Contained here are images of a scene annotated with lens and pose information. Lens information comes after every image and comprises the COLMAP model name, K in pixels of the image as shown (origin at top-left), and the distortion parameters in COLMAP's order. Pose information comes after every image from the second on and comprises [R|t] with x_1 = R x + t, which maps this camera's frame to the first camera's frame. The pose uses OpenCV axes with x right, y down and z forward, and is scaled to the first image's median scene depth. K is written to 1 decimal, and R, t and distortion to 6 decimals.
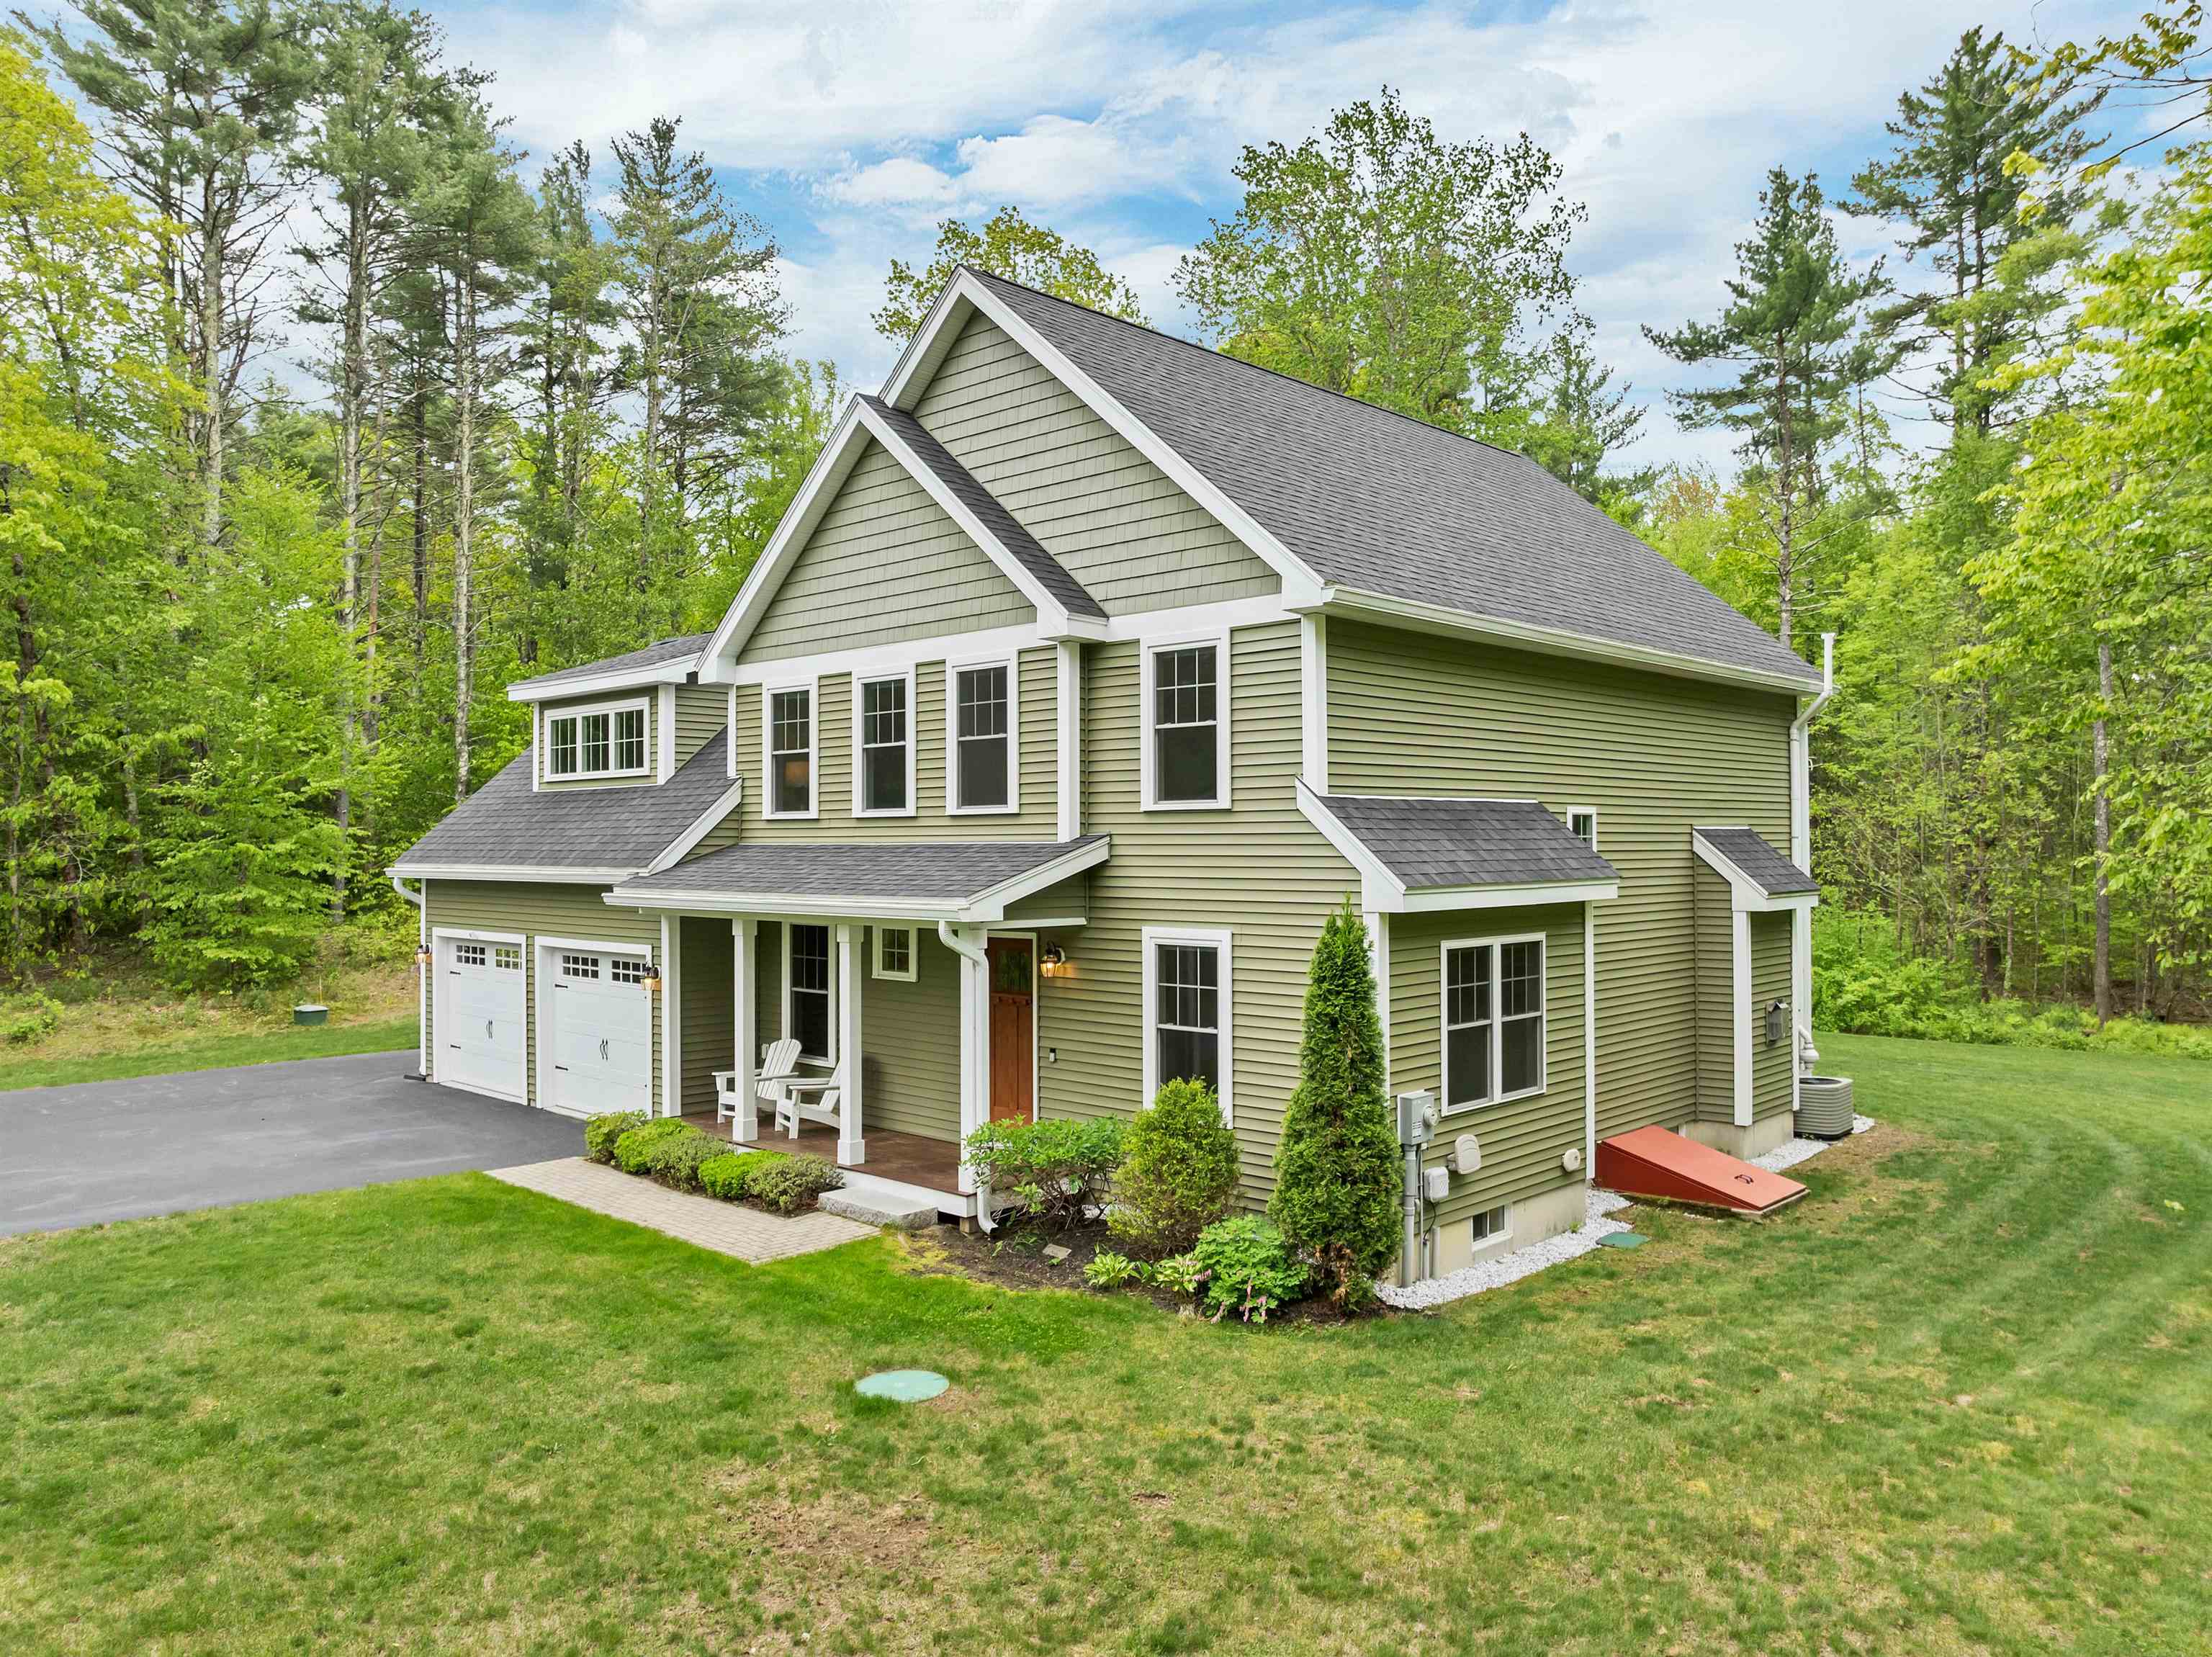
lens RADIAL K [[1589.9, 0, 1106.0], [0, 1589.9, 828.5], [0, 0, 1]] dist [-0.004643, 0.001409]
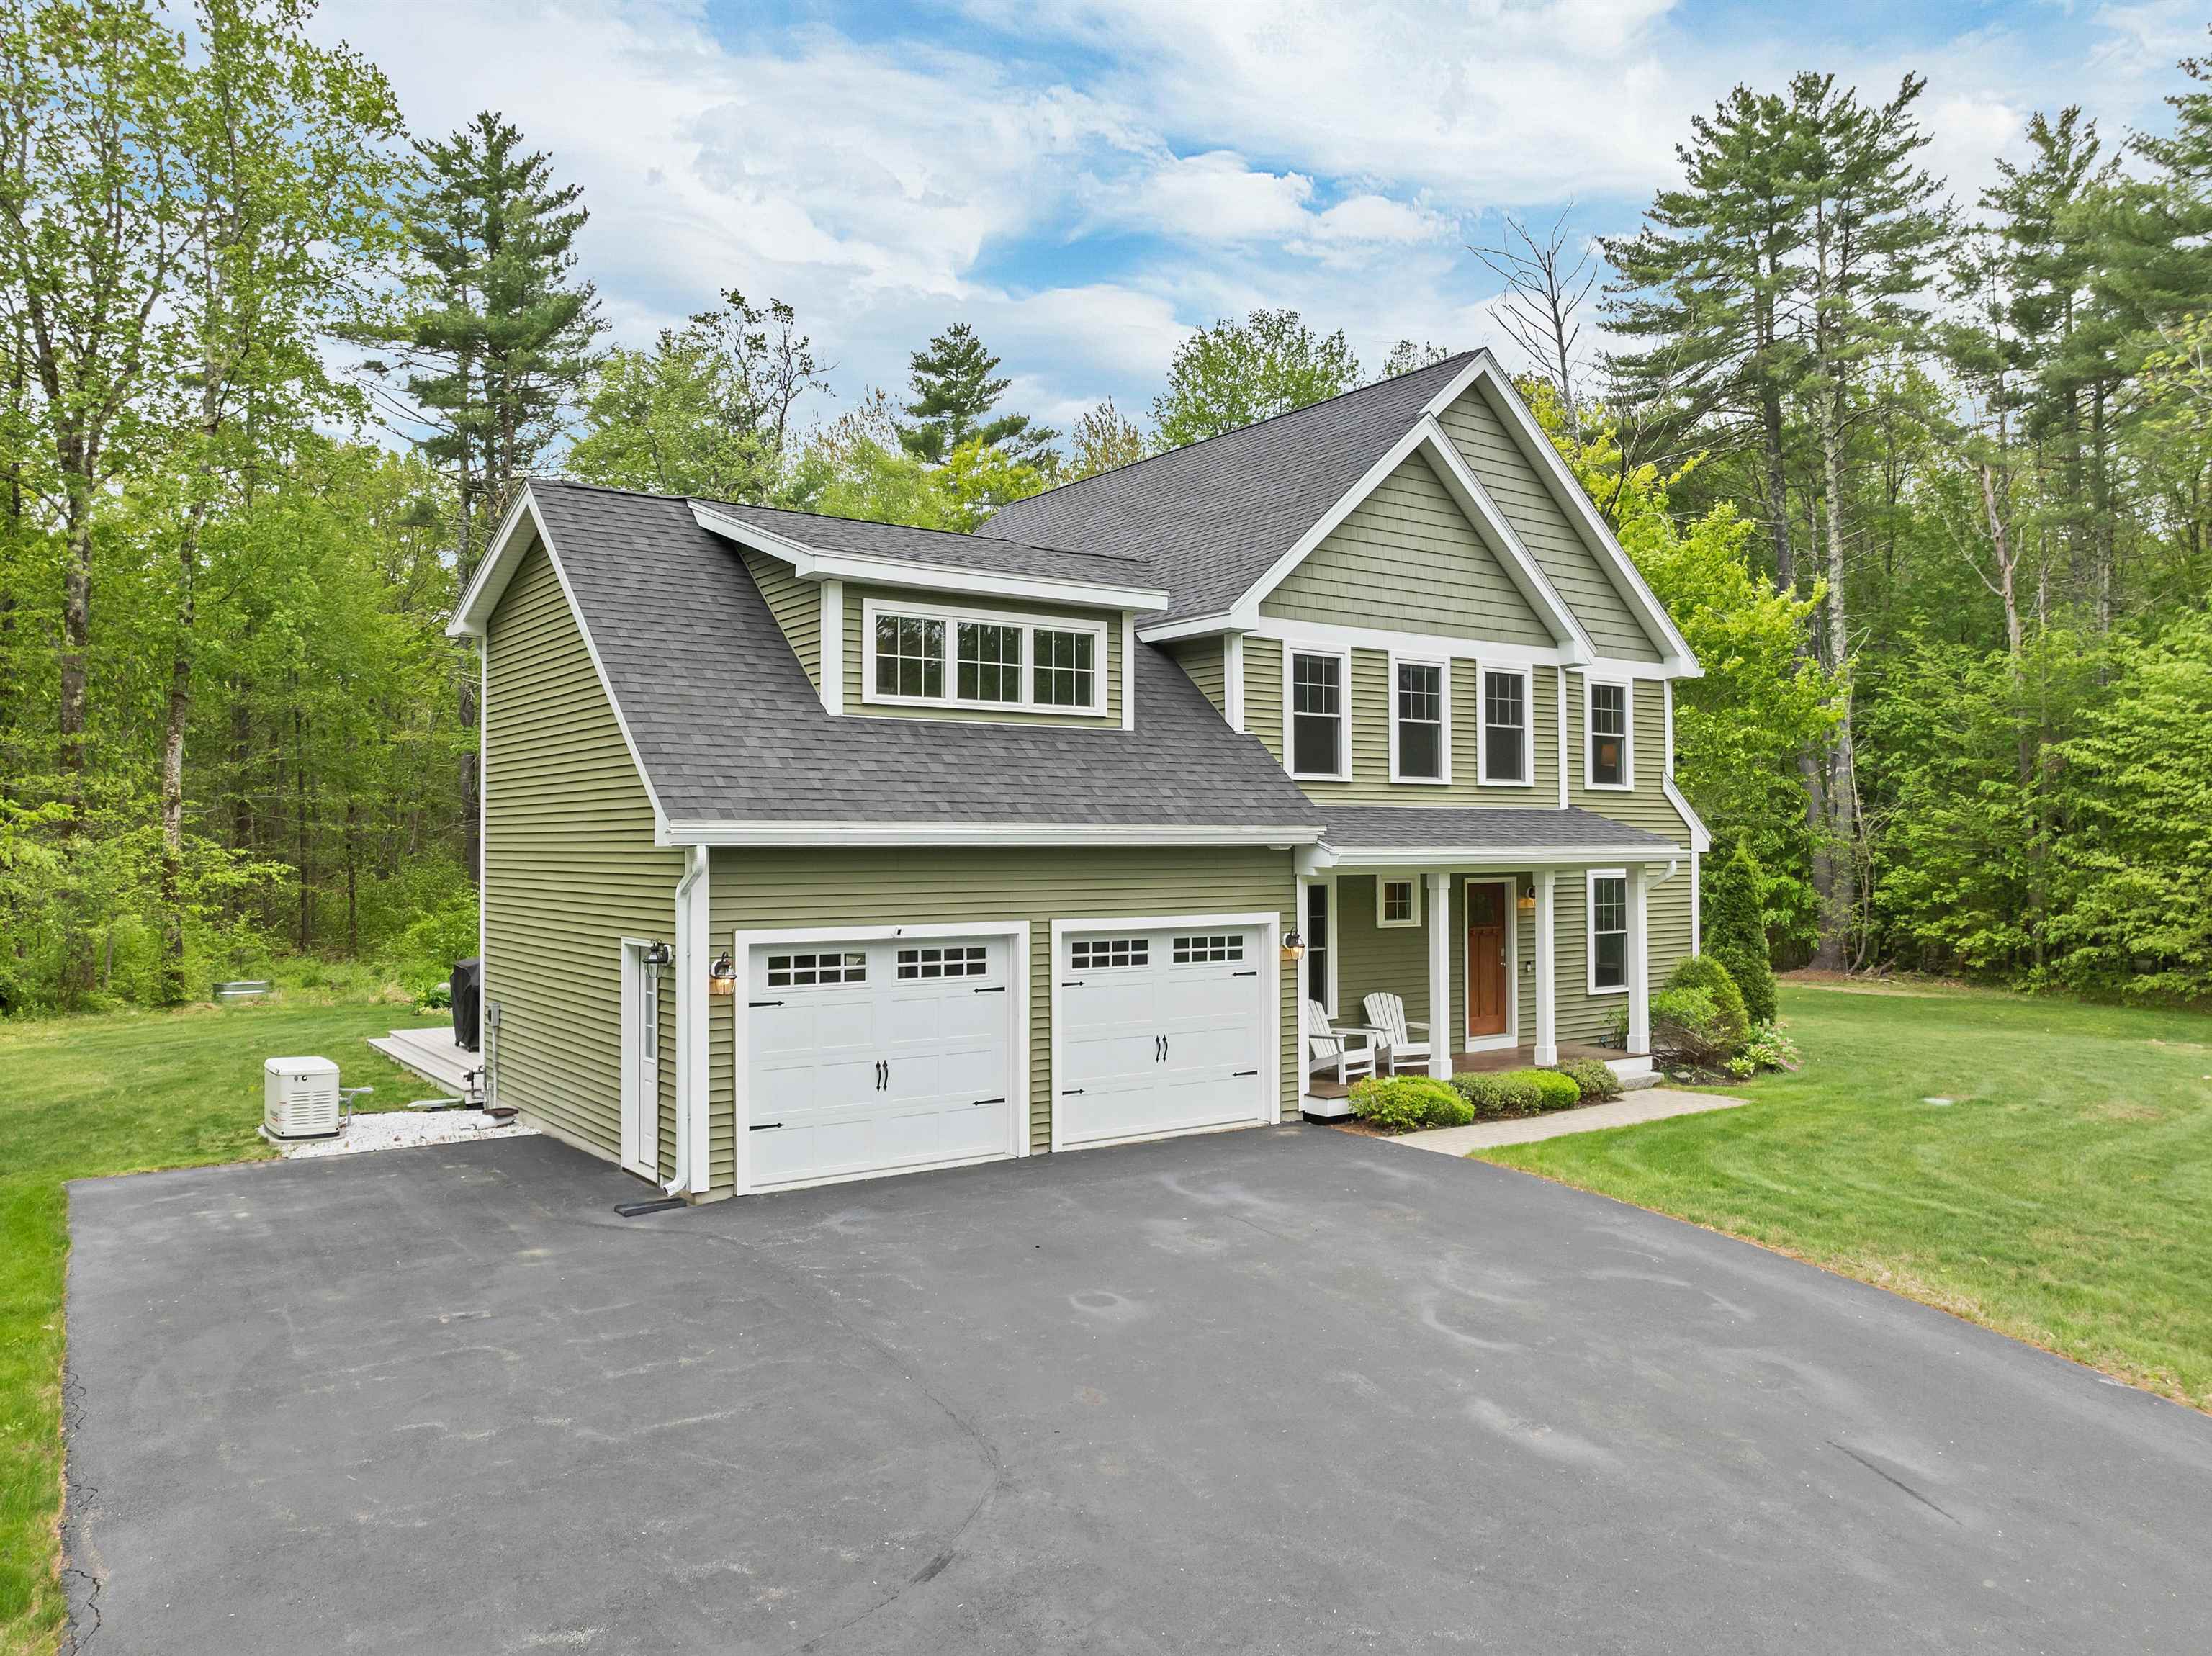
lens RADIAL K [[1589.7, 0, 1106.0], [0, 1589.7, 828.0], [0, 0, 1]] dist [-0.004643, 0.001409]
pose [[0.176904, 0.009733, 0.984180, -1.284685], [-0.011539, 0.999903, -0.007814, 0.035597], [-0.984160, -0.009974, 0.176999, 0.999120]]
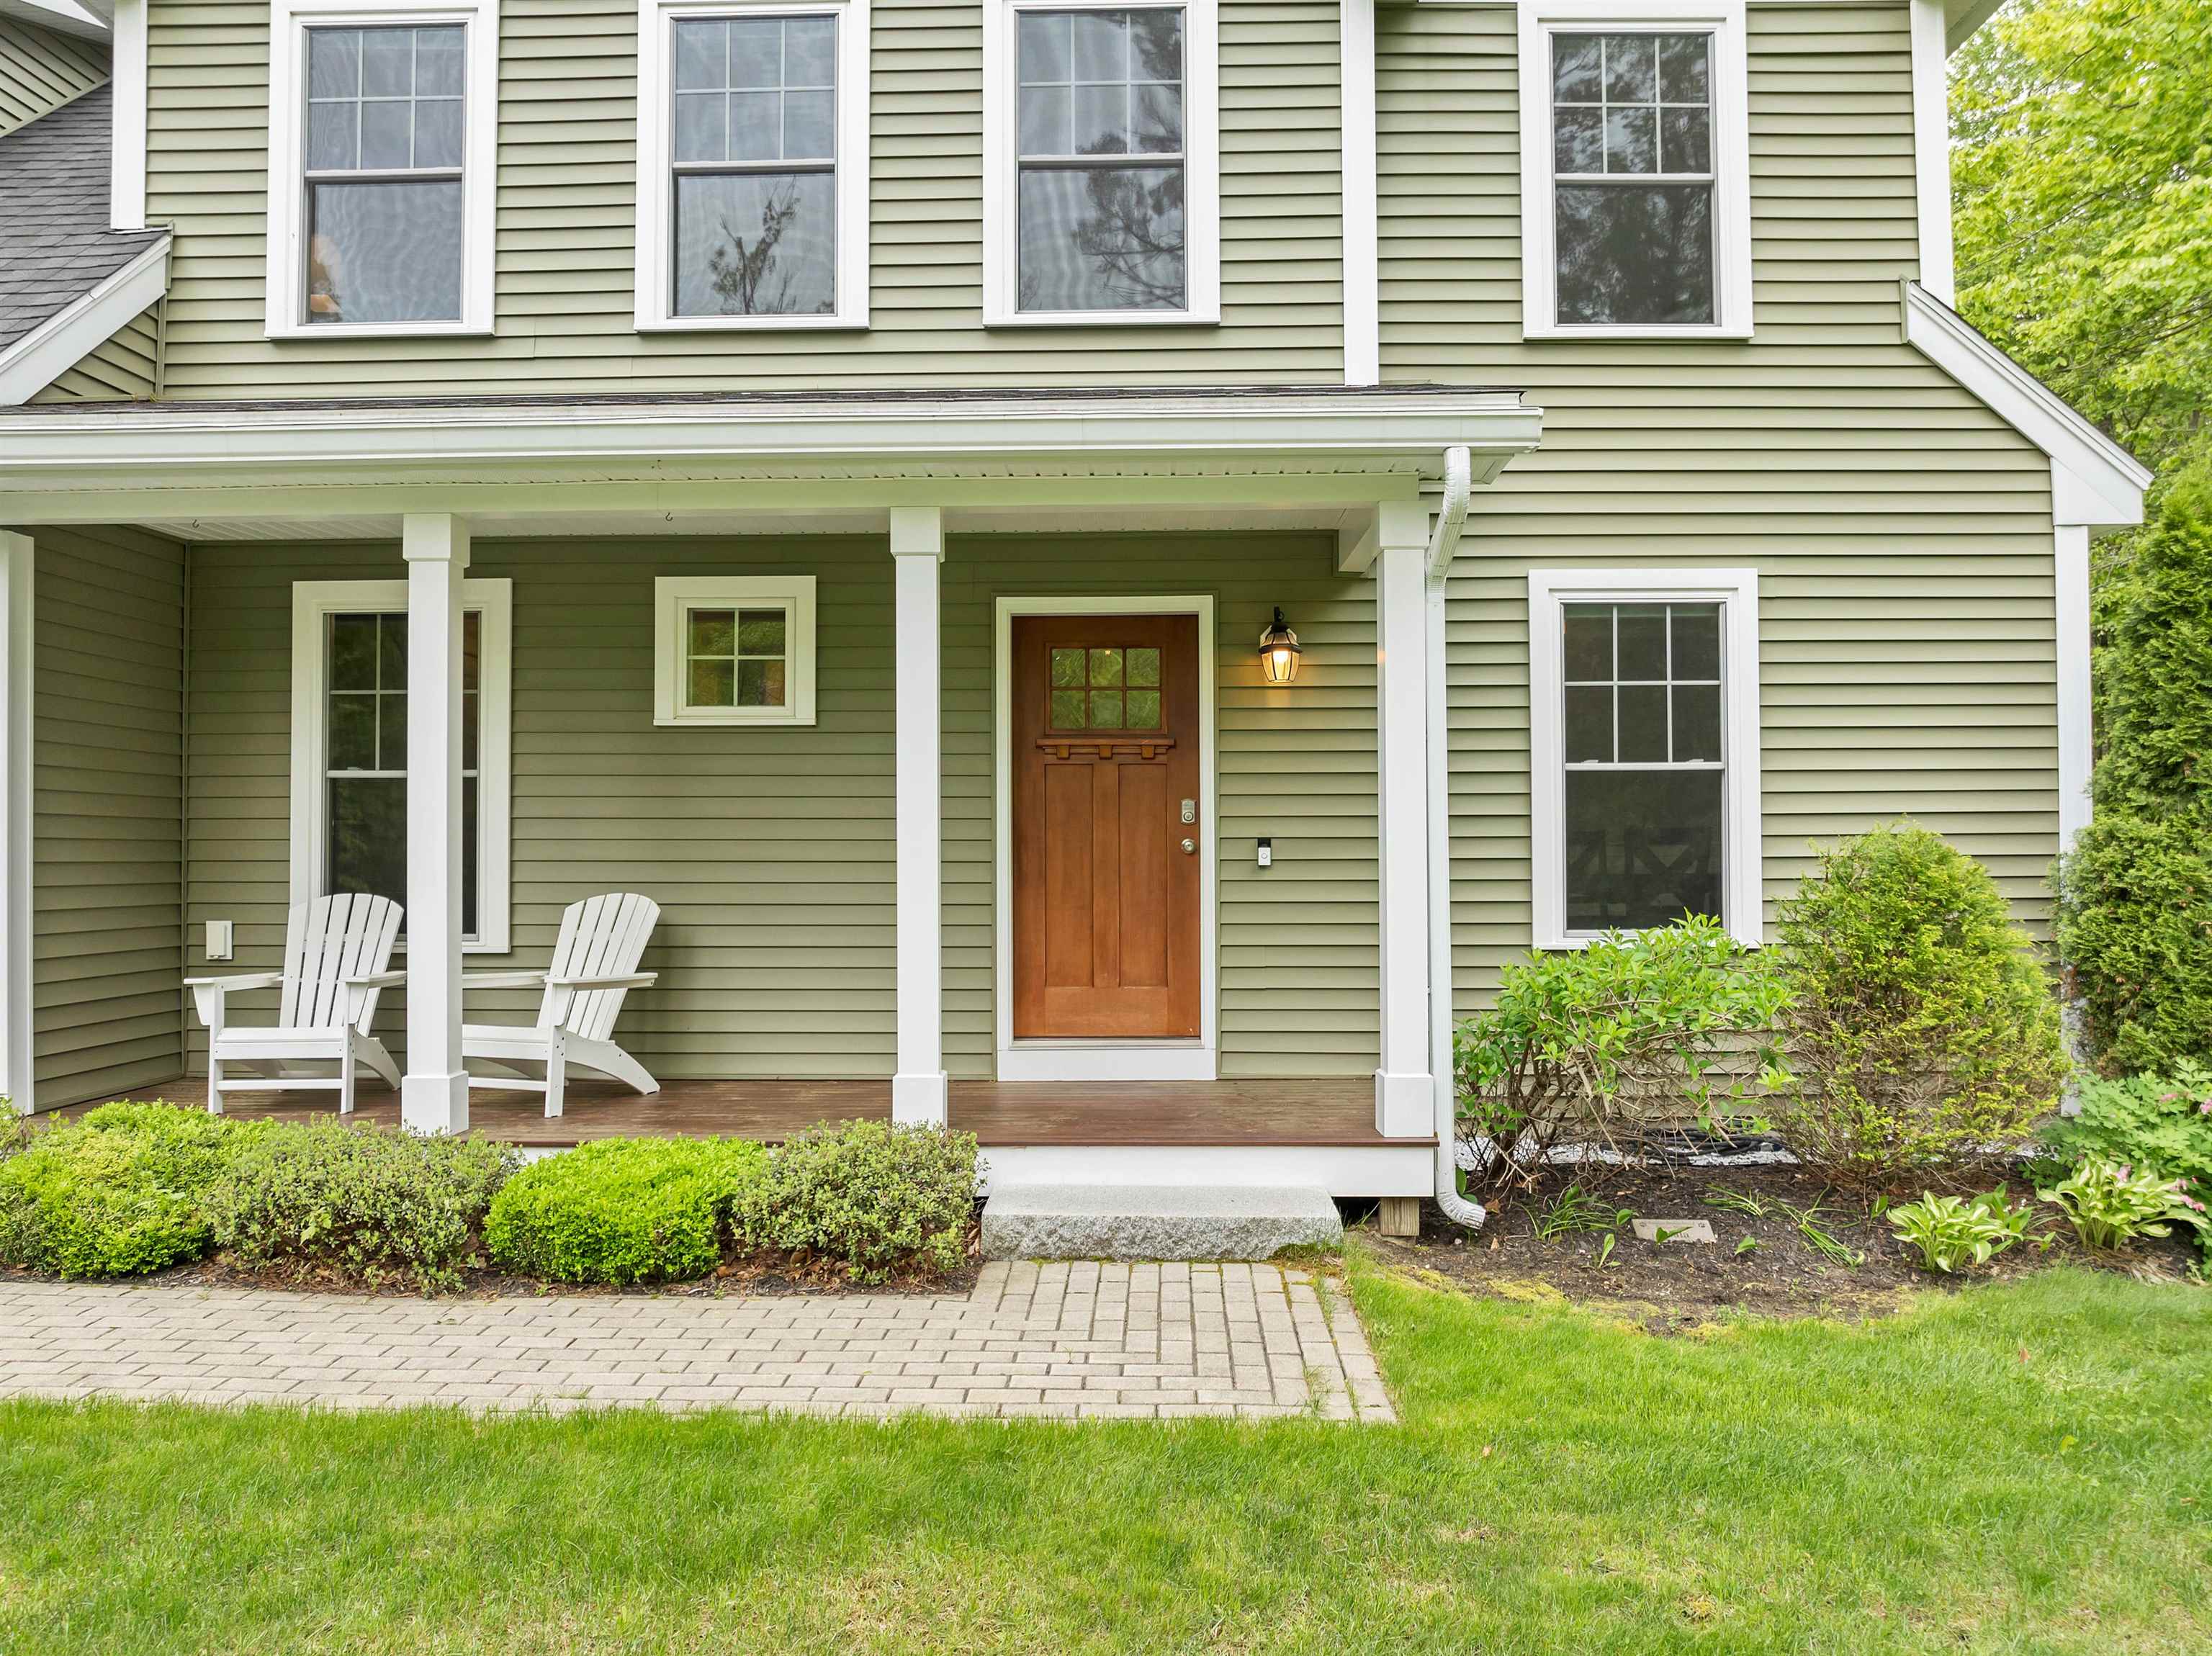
lens RADIAL K [[1566.4, 0, 1106.0], [0, 1566.4, 828.0], [0, 0, 1]] dist [-0.041666, 0.003951]
pose [[0.732188, 0.006394, 0.681073, -0.344526], [-0.006245, 0.999977, -0.002675, 0.122922], [-0.681074, -0.002295, 0.732211, 0.620072]]
